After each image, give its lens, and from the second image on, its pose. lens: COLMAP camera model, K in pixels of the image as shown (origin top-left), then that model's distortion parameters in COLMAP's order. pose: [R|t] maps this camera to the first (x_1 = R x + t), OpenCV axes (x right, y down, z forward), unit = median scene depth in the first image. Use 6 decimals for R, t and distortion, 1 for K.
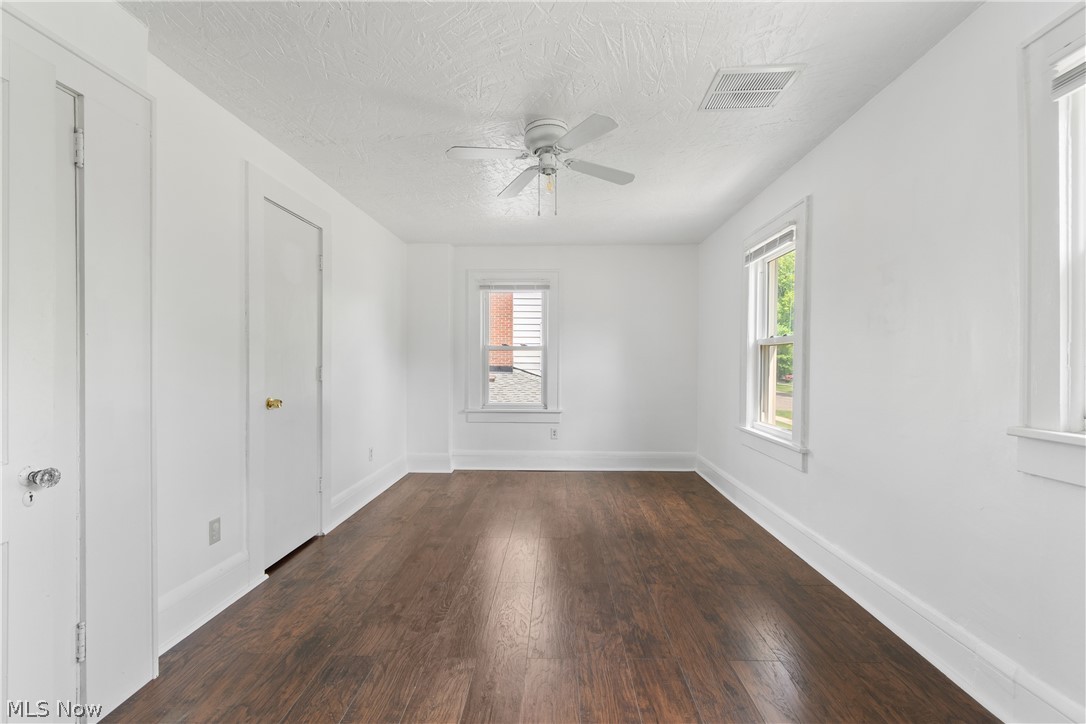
lens RADIAL K [[482.1, 0, 542.5], [0, 482.1, 363.4], [0, 0, 1]] dist [0.003207, -0.002447]
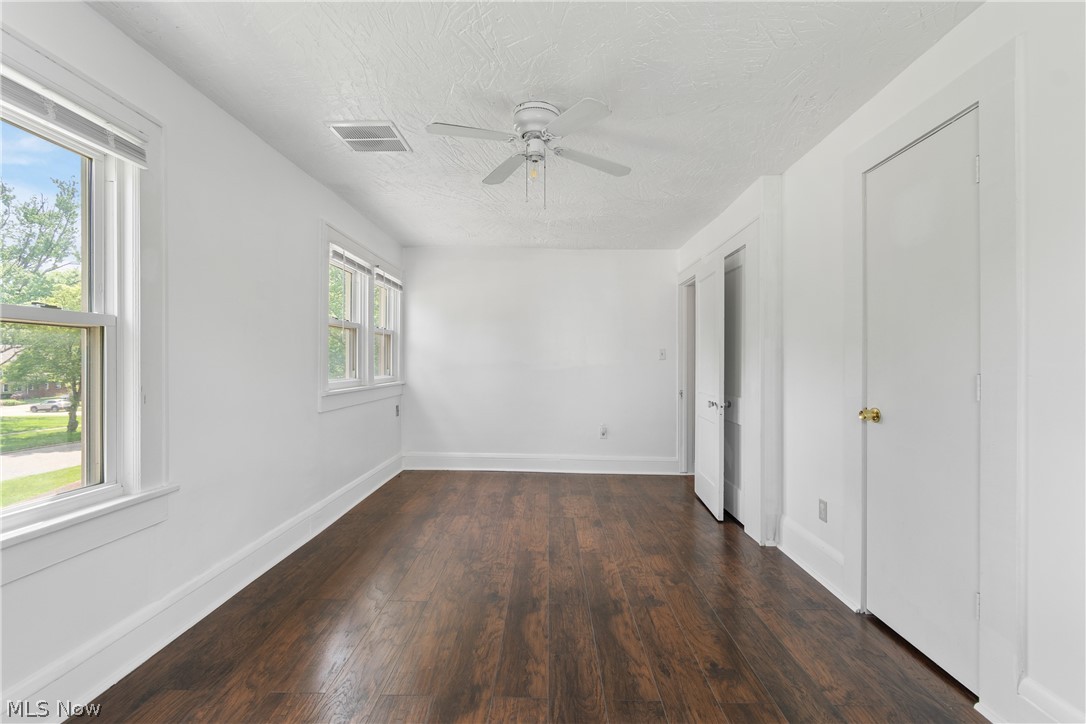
lens RADIAL K [[482.1, 0, 543.0], [0, 482.1, 363.9], [0, 0, 1]] dist [0.003207, -0.002447]
pose [[-0.999843, -0.002373, -0.017538, 0.011718], [-0.002387, 0.999997, 0.000775, -0.002738], [0.017536, 0.000817, -0.999846, 2.166286]]
